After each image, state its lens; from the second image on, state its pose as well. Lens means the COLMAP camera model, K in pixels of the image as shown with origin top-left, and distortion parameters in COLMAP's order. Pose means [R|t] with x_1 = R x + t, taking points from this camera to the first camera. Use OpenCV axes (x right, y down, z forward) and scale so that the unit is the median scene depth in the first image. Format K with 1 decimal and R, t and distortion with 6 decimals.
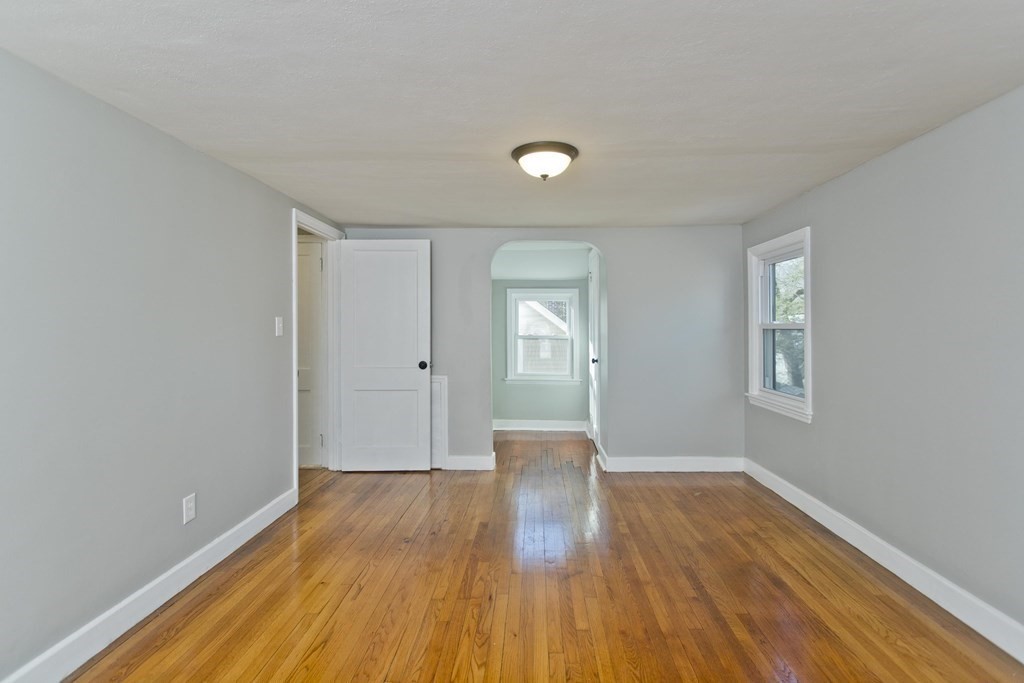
lens RADIAL K [[496.4, 0, 514.1], [0, 496.4, 323.4], [0, 0, 1]] dist [0.002905, 0.002072]
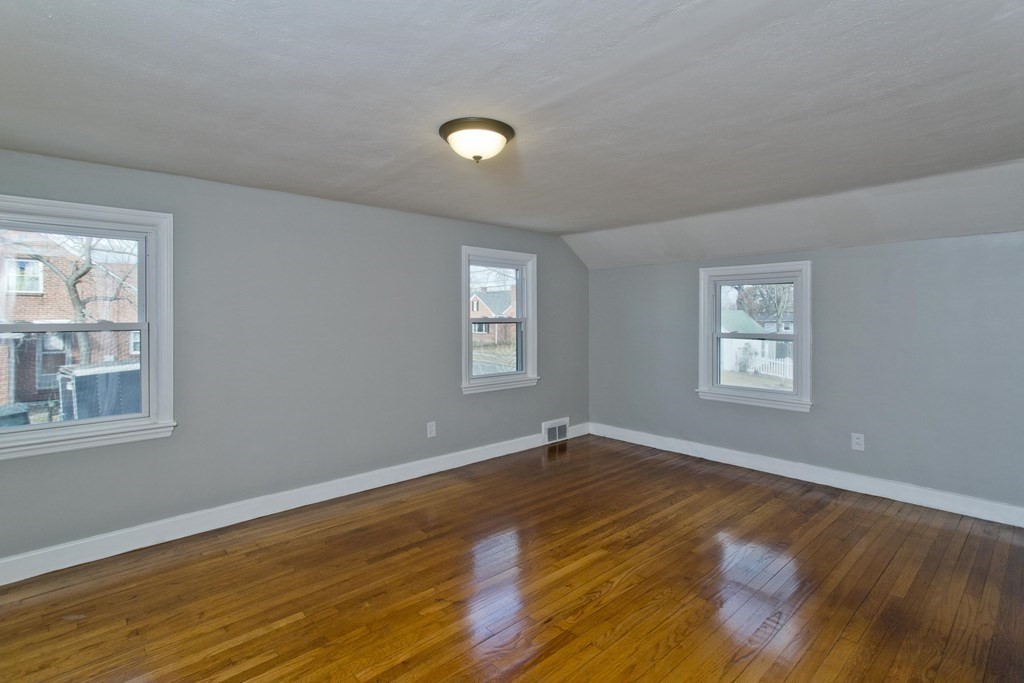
lens RADIAL K [[496.4, 0, 514.0], [0, 496.4, 322.5], [0, 0, 1]] dist [0.002905, 0.002072]
pose [[-0.710807, 0.000839, 0.703386, -0.469109], [0.003980, 0.999988, 0.002829, 0.001735], [-0.703376, 0.004810, -0.710802, 1.227853]]
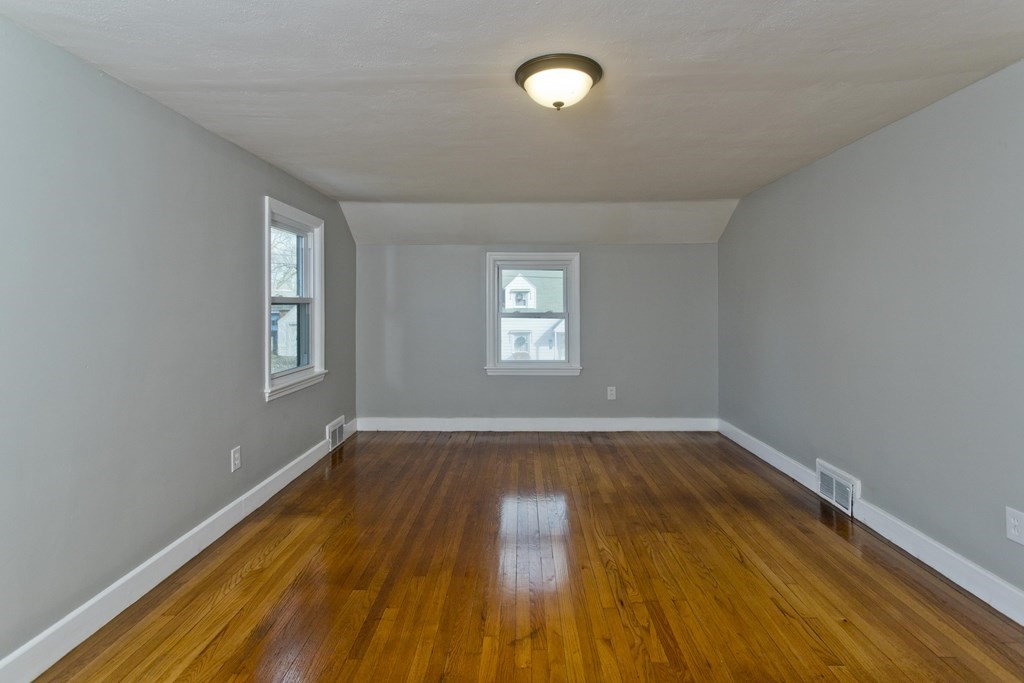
lens RADIAL K [[496.4, 0, 519.8], [0, 496.4, 311.0], [0, 0, 1]] dist [0.002905, 0.002072]
pose [[-0.999362, 0.009968, -0.034284, 0.115227], [0.009646, 0.999908, 0.009551, 0.016088], [0.034376, 0.009214, -0.999367, 1.361846]]
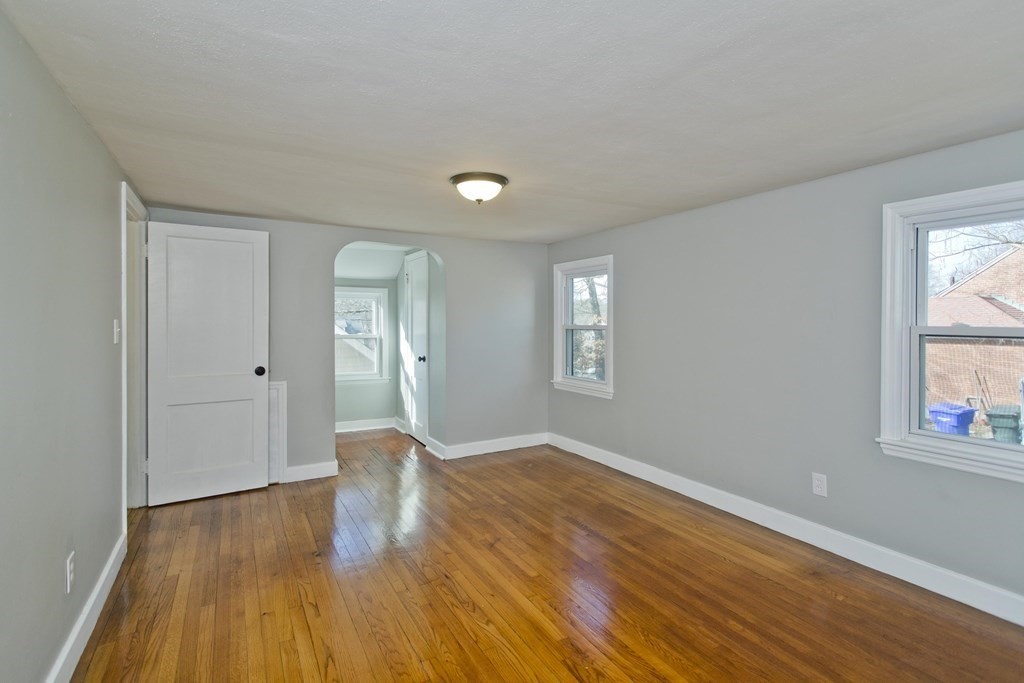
lens RADIAL K [[496.4, 0, 512.3], [0, 496.4, 328.6], [0, 0, 1]] dist [0.002905, 0.002072]
pose [[0.845745, -0.004198, 0.533571, -0.375392], [-0.007232, 0.999787, 0.019329, -0.019620], [-0.533538, -0.020206, 0.845535, -0.008074]]
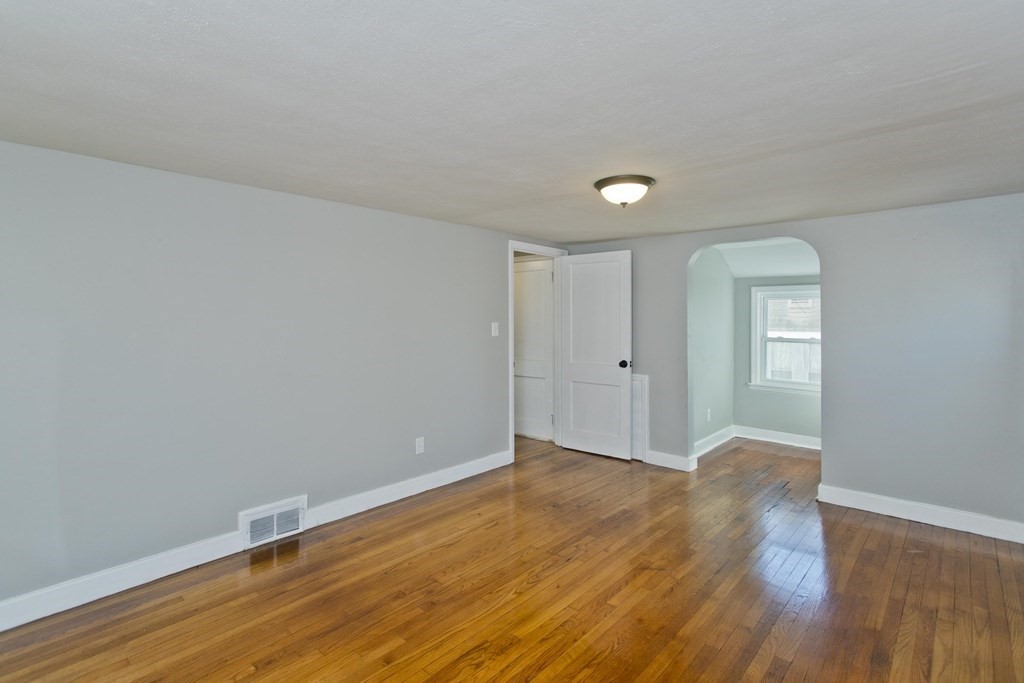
lens RADIAL K [[496.4, 0, 506.0], [0, 496.4, 315.6], [0, 0, 1]] dist [0.002905, 0.002072]
pose [[0.760048, 0.000626, -0.649867, 0.456040], [0.000880, 0.999998, 0.001992, -0.035961], [0.649867, -0.002086, 0.760045, -0.019756]]
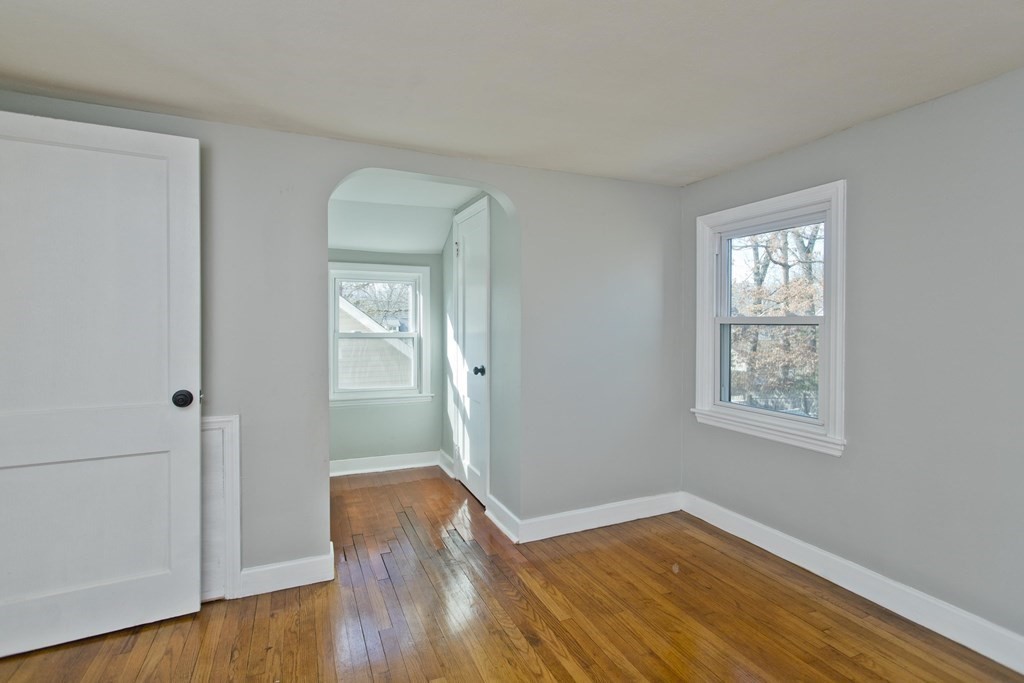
lens RADIAL K [[496.4, 0, 506.6], [0, 496.4, 325.1], [0, 0, 1]] dist [0.002905, 0.002072]
pose [[0.900629, 0.000282, 0.434589, -0.151776], [-0.006229, 0.999905, 0.012261, 0.007282], [-0.434544, -0.013750, 0.900546, 0.581851]]
